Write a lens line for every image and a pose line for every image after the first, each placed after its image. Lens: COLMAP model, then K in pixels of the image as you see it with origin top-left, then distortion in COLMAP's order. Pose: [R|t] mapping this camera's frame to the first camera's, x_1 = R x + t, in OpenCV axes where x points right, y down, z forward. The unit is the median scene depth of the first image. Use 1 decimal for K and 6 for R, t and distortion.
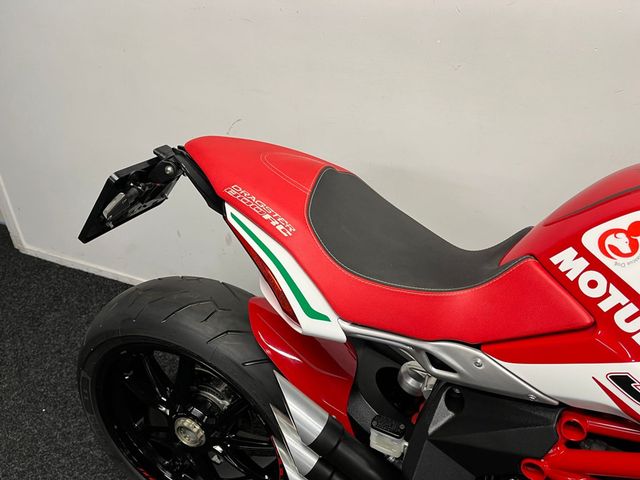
lens RADIAL K [[484.3, 0, 318.8], [0, 484.3, 242.0], [0, 0, 1]] dist [0.042827, -0.046441]
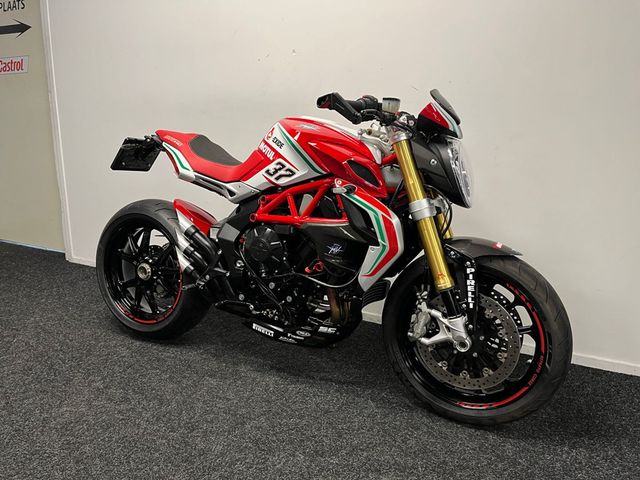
lens RADIAL K [[484.3, 0, 316.6], [0, 484.3, 233.8], [0, 0, 1]] dist [0.042827, -0.046441]
pose [[0.997052, 0.026905, -0.071853, 0.995074], [-0.050514, 0.935083, -0.350811, 1.490885], [0.057750, 0.353406, 0.933686, -1.539217]]
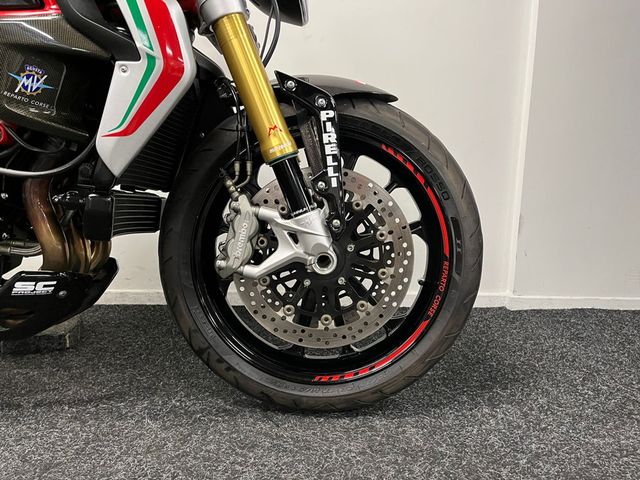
lens RADIAL K [[484.3, 0, 323.3], [0, 484.3, 239.2], [0, 0, 1]] dist [0.042827, -0.046441]
pose [[0.911059, -0.056235, 0.408423, 1.039974], [0.211951, 0.913601, -0.347001, 1.509241], [-0.353622, 0.402704, 0.844264, -0.188354]]
